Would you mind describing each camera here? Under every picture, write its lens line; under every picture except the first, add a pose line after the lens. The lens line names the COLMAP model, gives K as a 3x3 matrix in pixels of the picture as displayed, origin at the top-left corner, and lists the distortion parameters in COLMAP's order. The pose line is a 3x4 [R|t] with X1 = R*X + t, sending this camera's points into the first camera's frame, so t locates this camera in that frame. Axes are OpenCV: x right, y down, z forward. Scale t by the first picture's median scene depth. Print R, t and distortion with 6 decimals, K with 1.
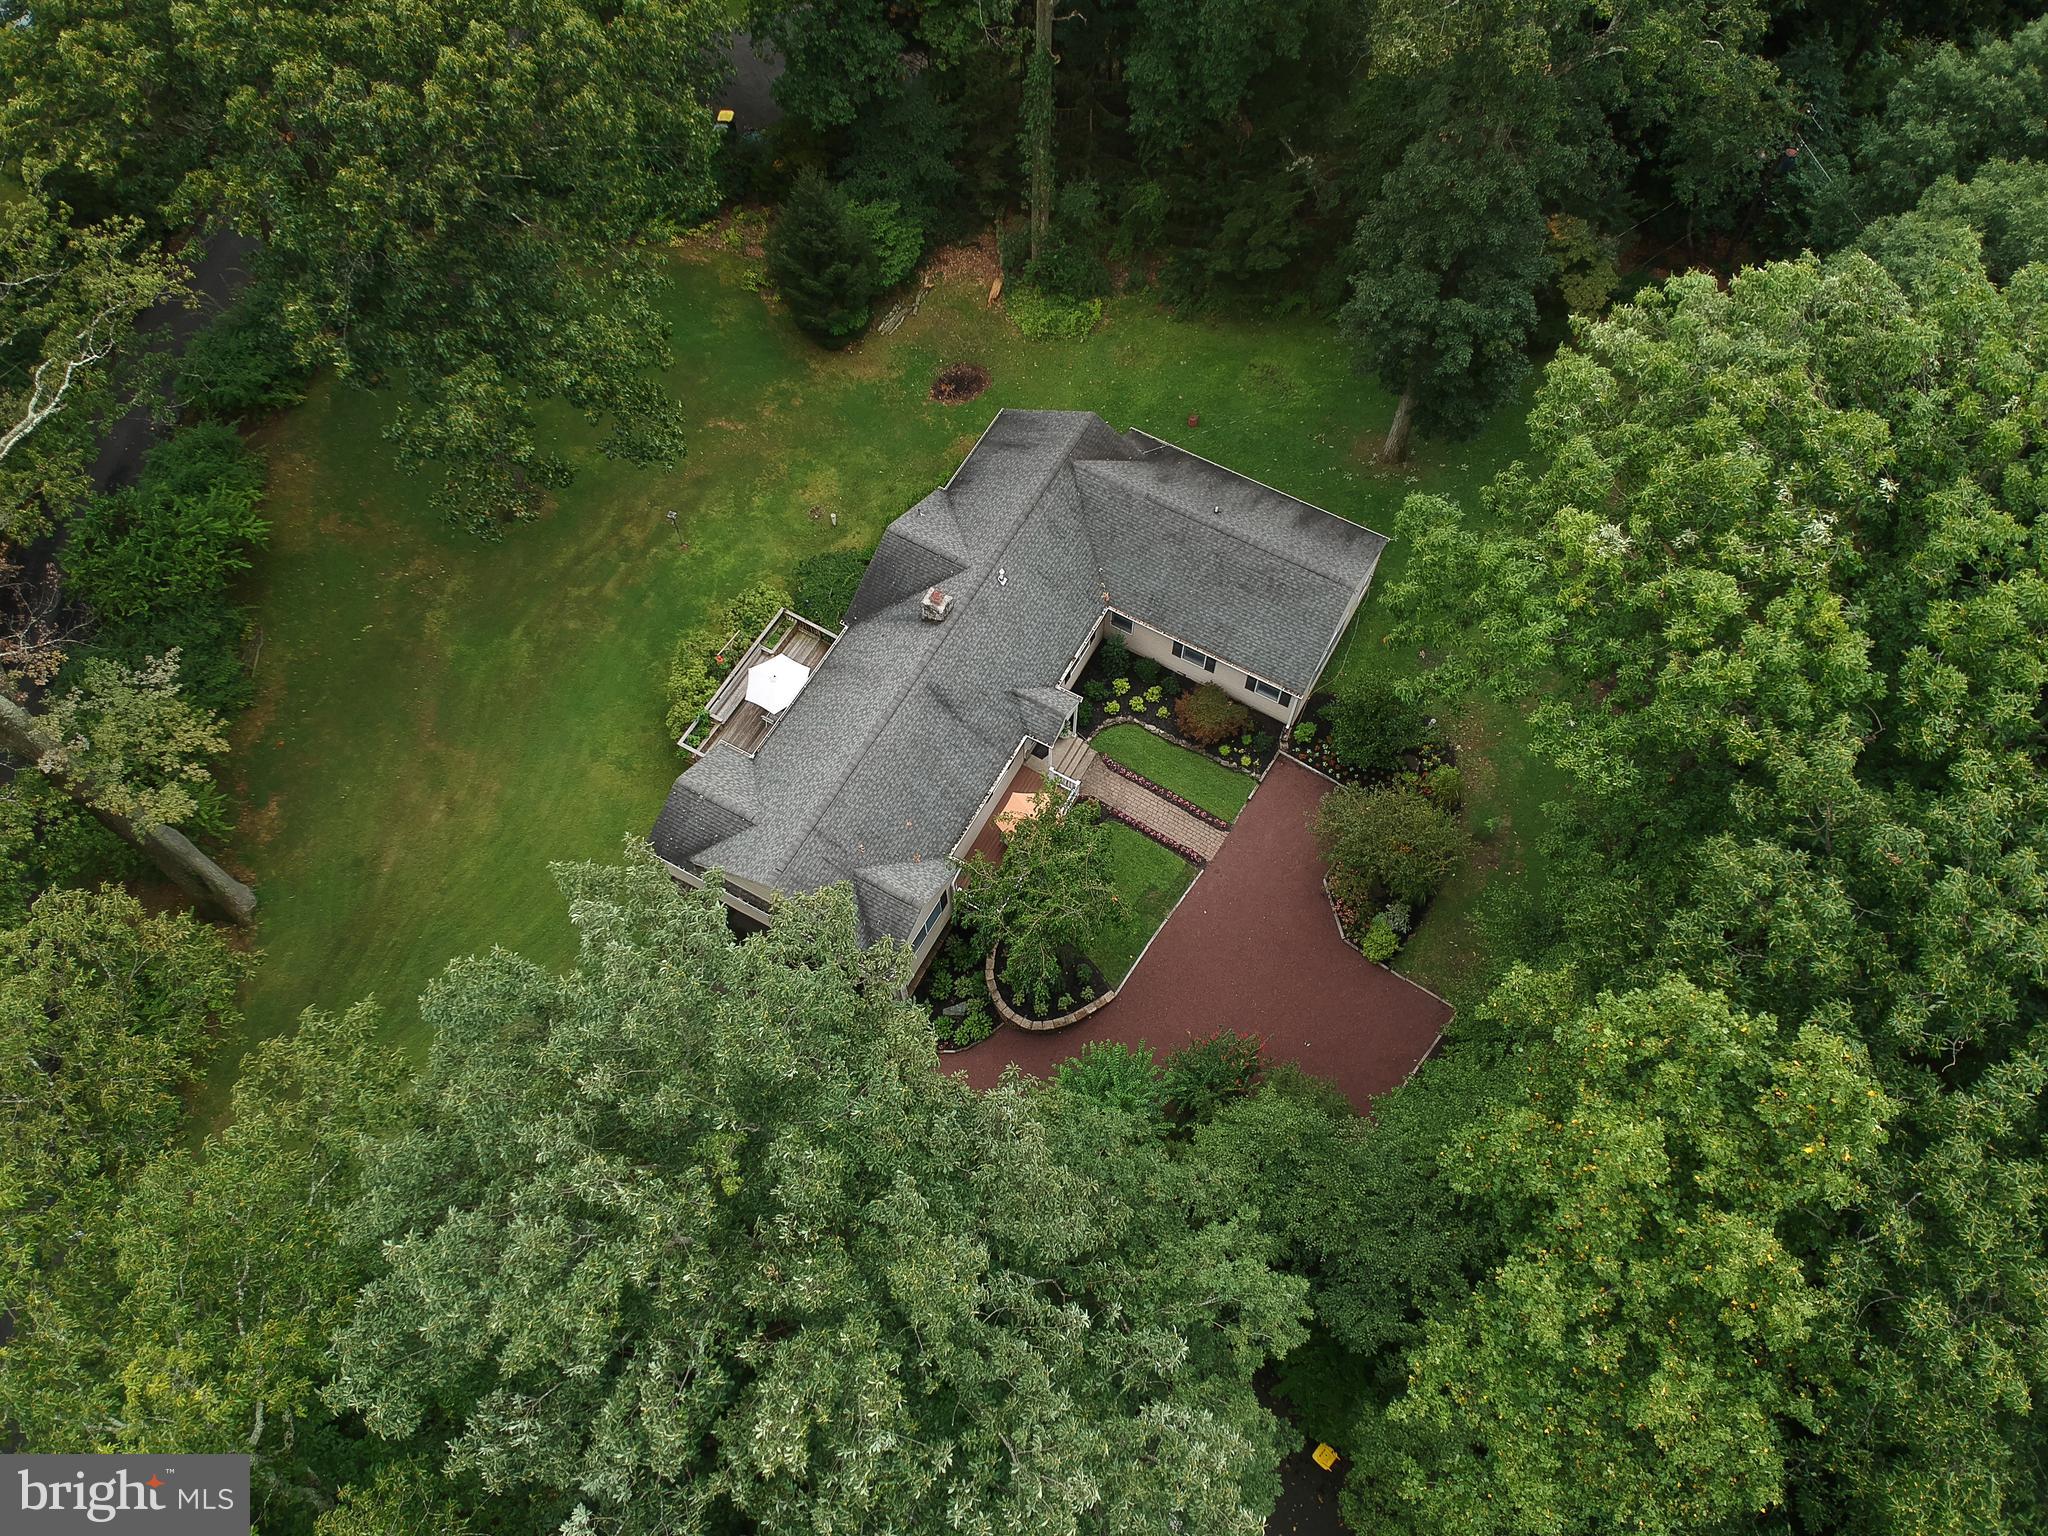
lens RADIAL K [[1515.8, 0, 1034.5], [0, 1515.8, 732.2], [0, 0, 1]] dist [0.118282, -0.186178]
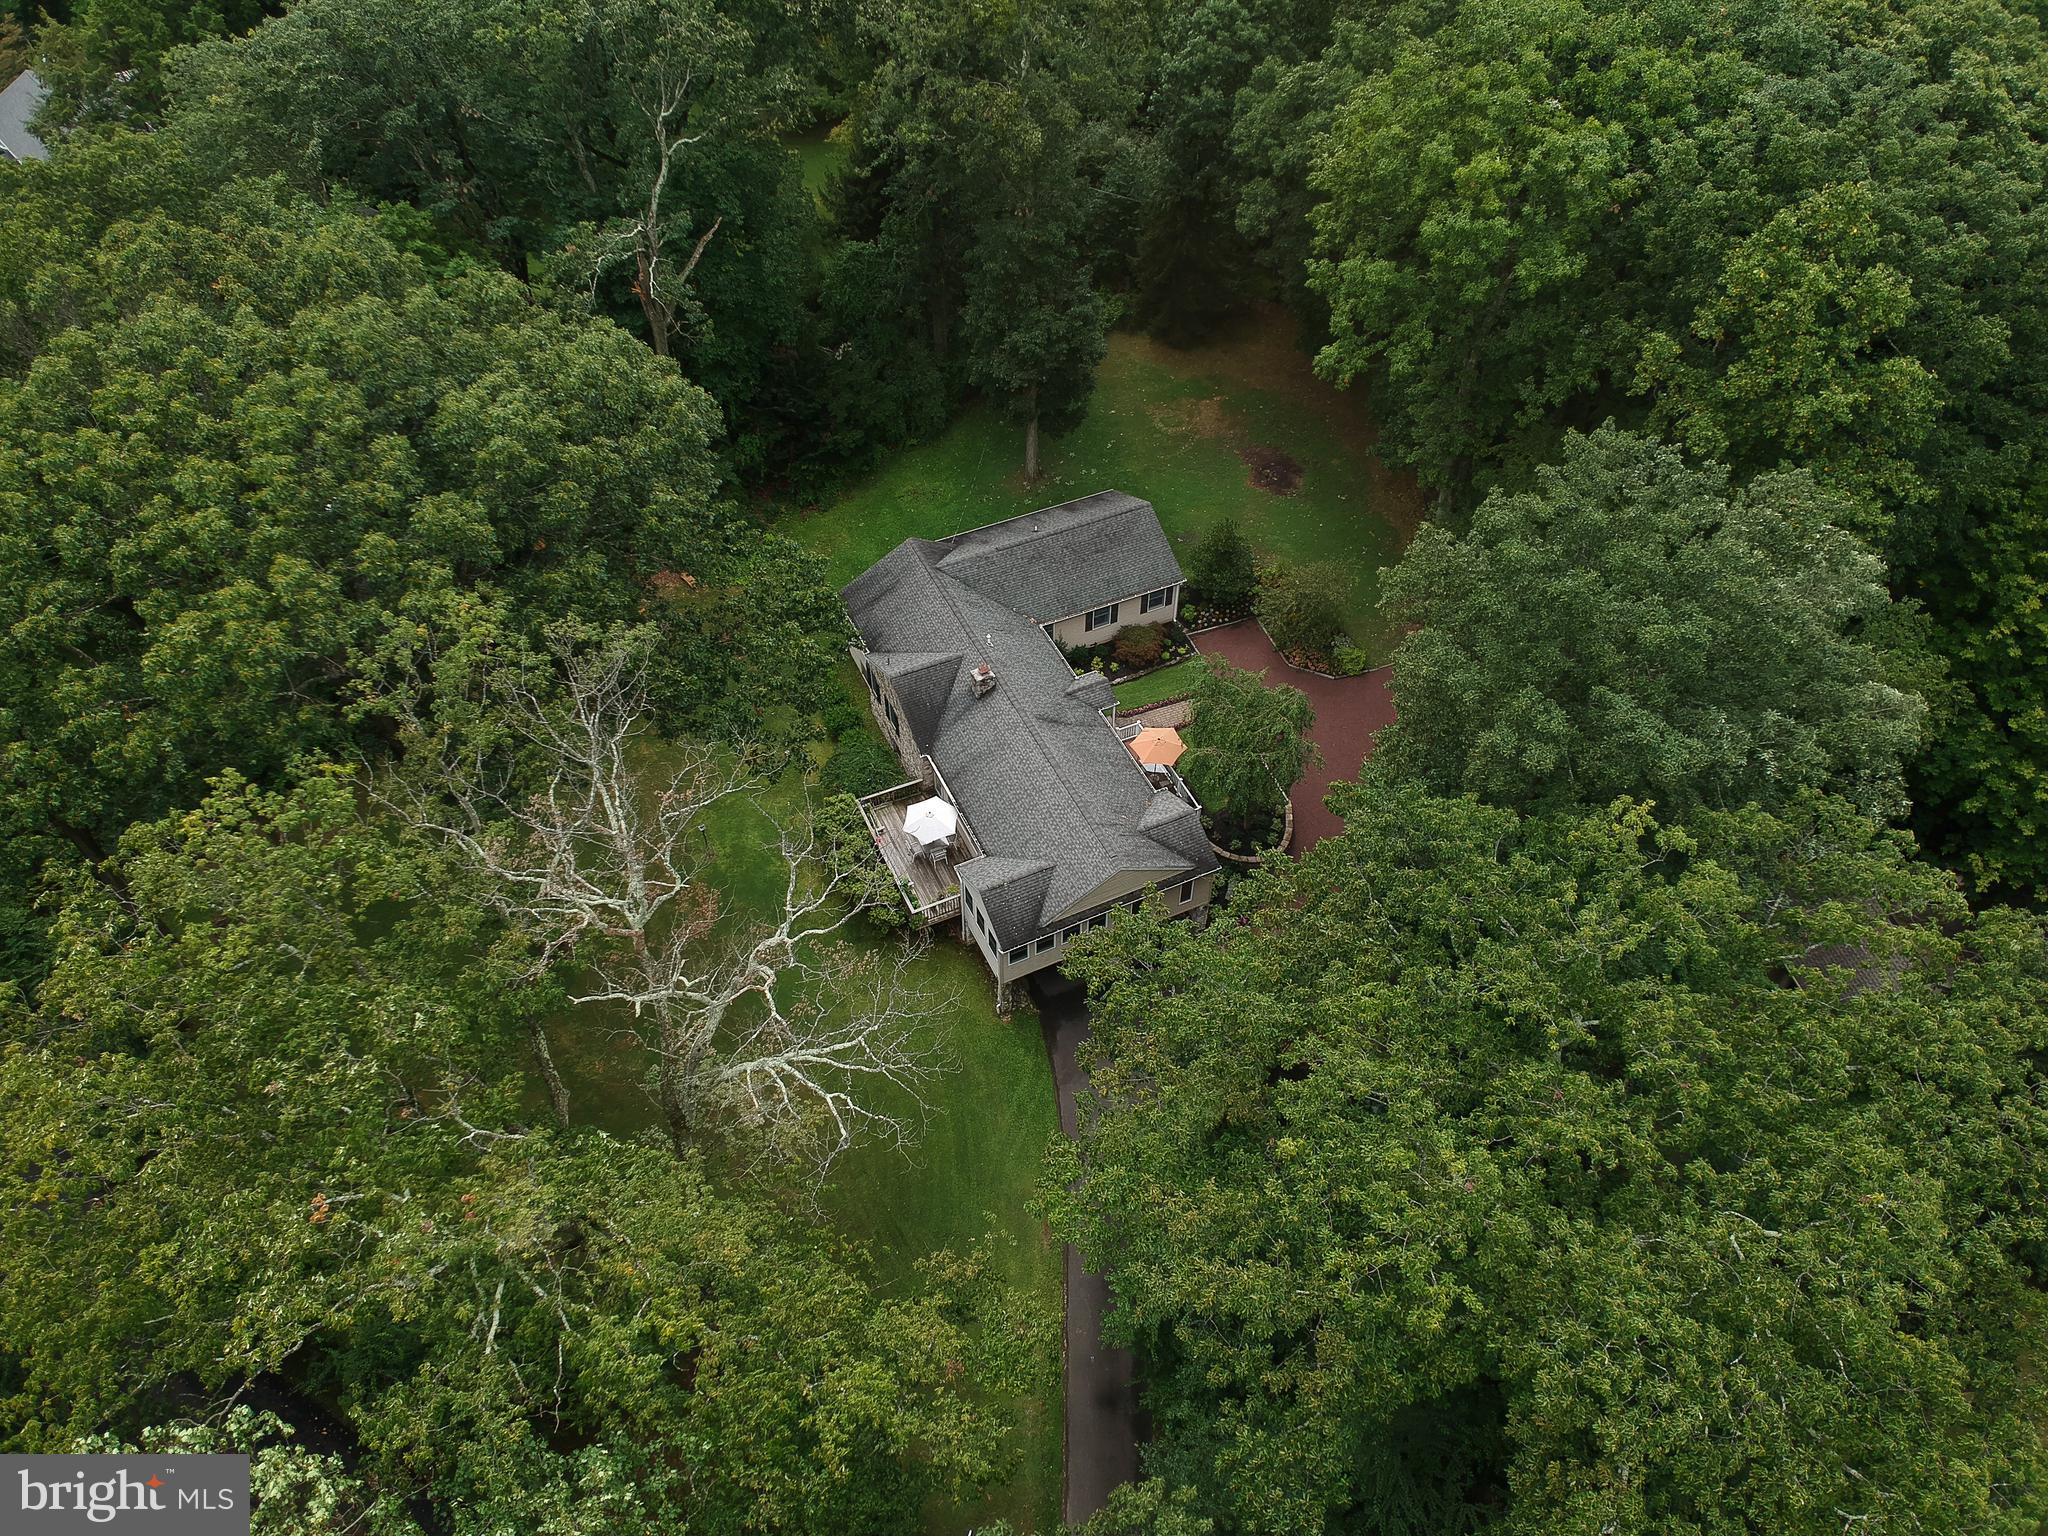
lens RADIAL K [[1505.0, 0, 1023.9], [0, 1505.0, 738.0], [0, 0, 1]] dist [0.096664, -0.174566]
pose [[0.591153, -0.593269, 0.546416, -0.693309], [0.716560, 0.697289, -0.018149, -0.002843], [-0.370242, 0.402269, 0.837317, -0.014474]]
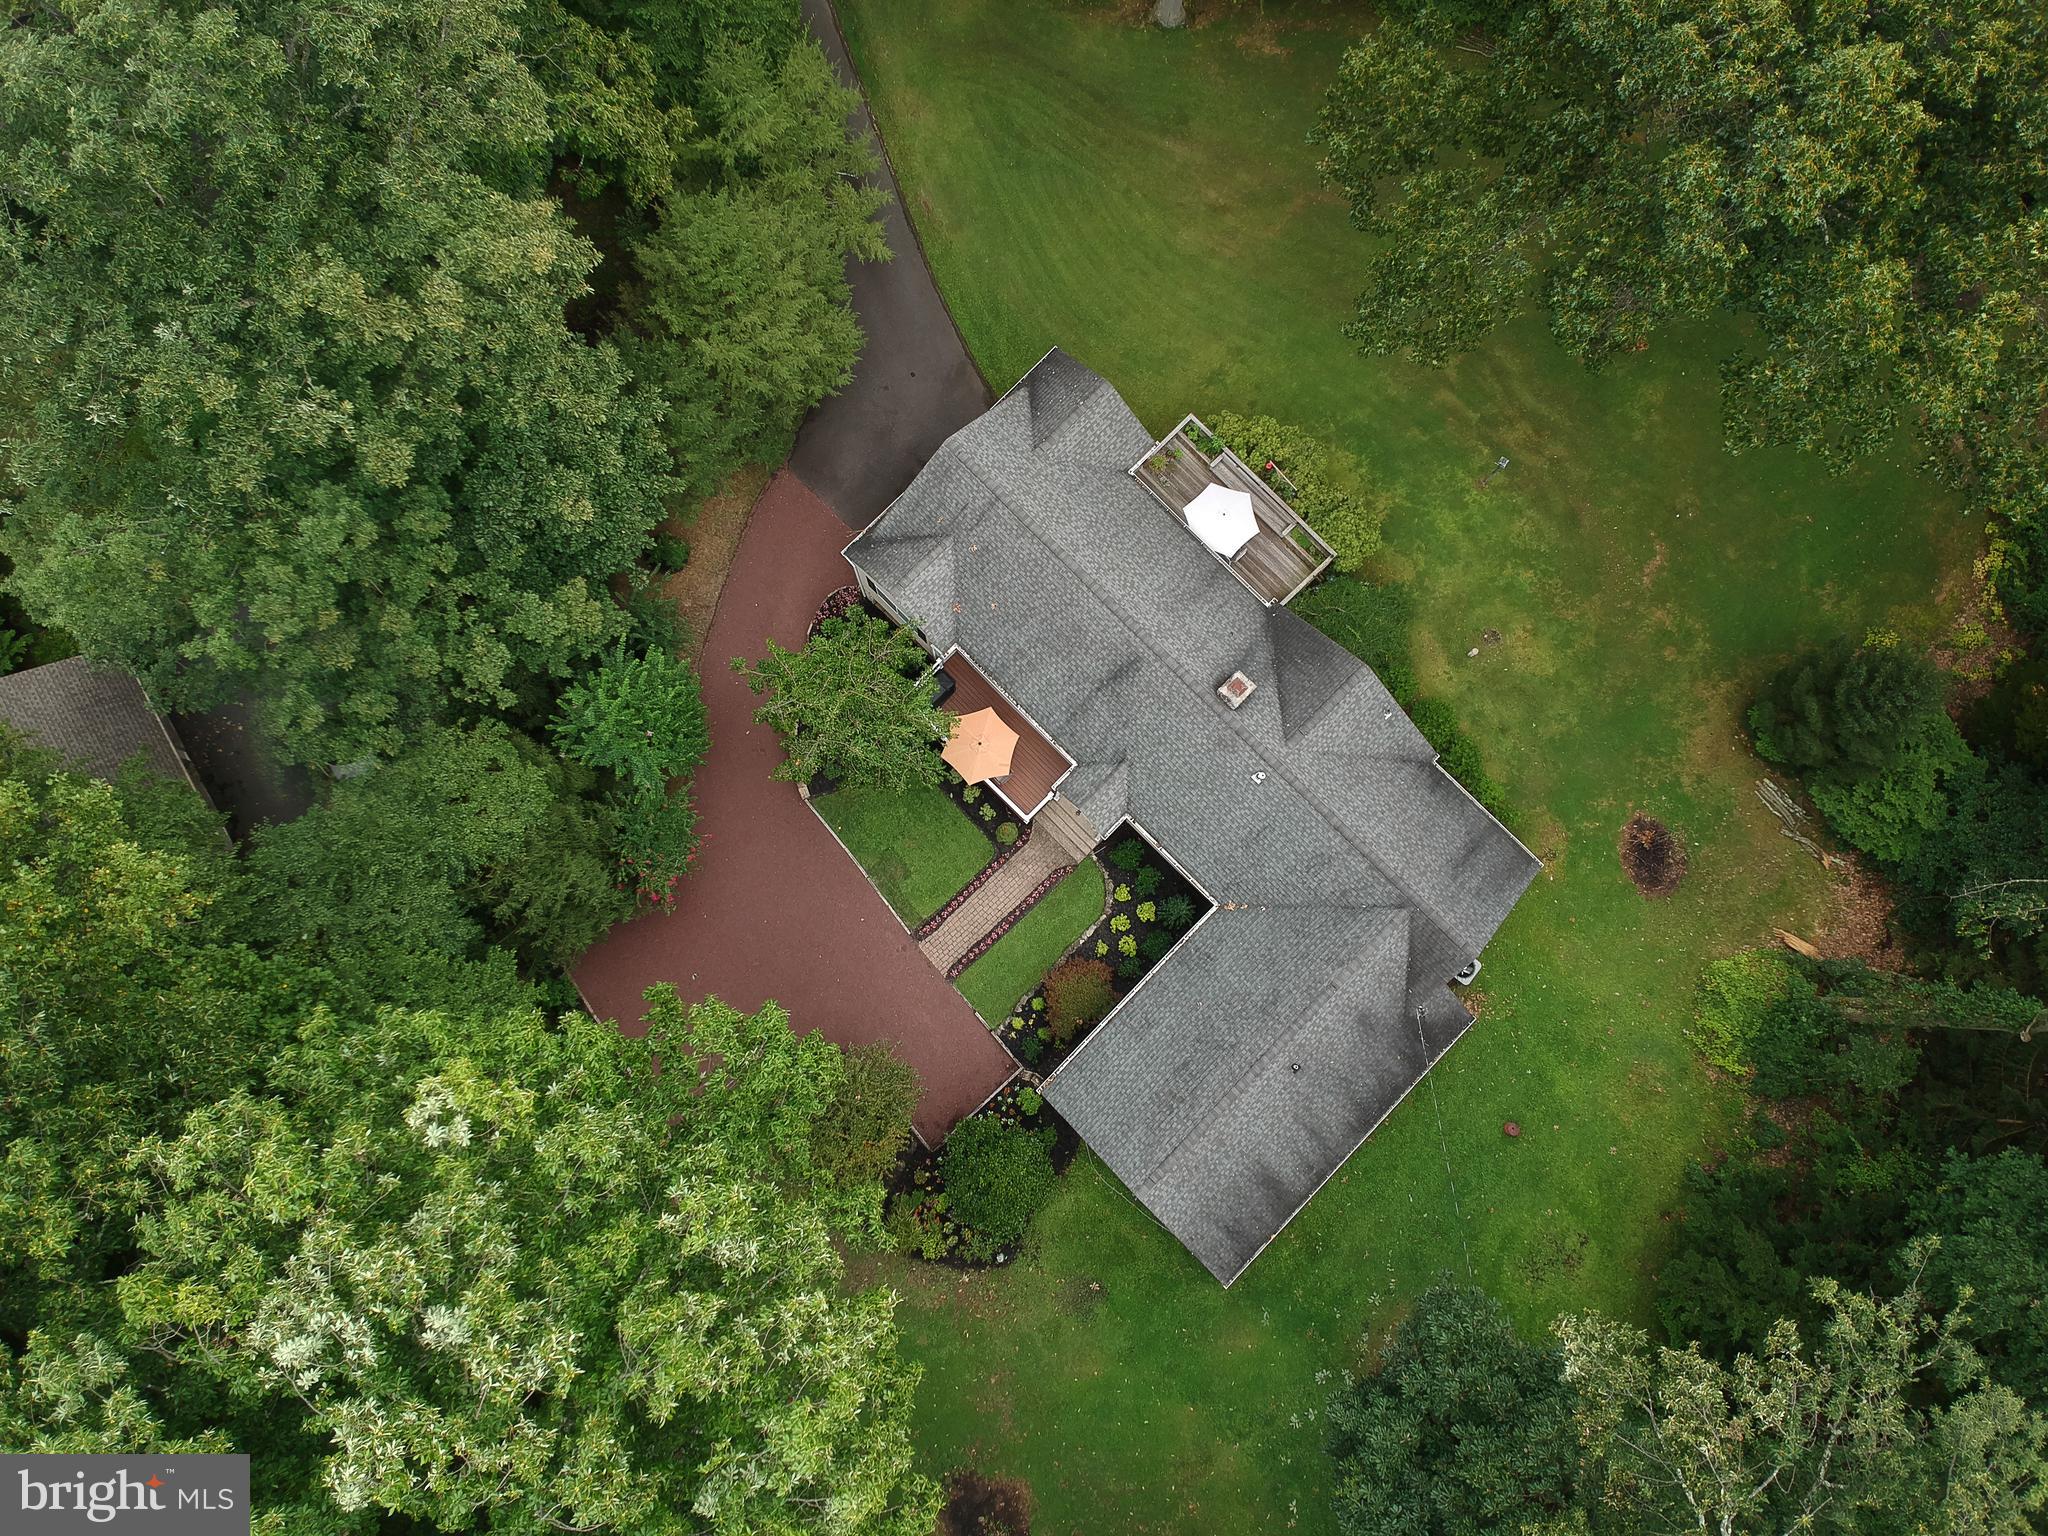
lens RADIAL K [[1505.0, 0, 1023.9], [0, 1505.0, 738.0], [0, 0, 1]] dist [0.096664, -0.174566]
pose [[-0.274909, 0.949118, -0.153622, 0.114726], [-0.856828, -0.169353, 0.486995, -0.370922], [0.436200, 0.265507, 0.859788, 0.215791]]
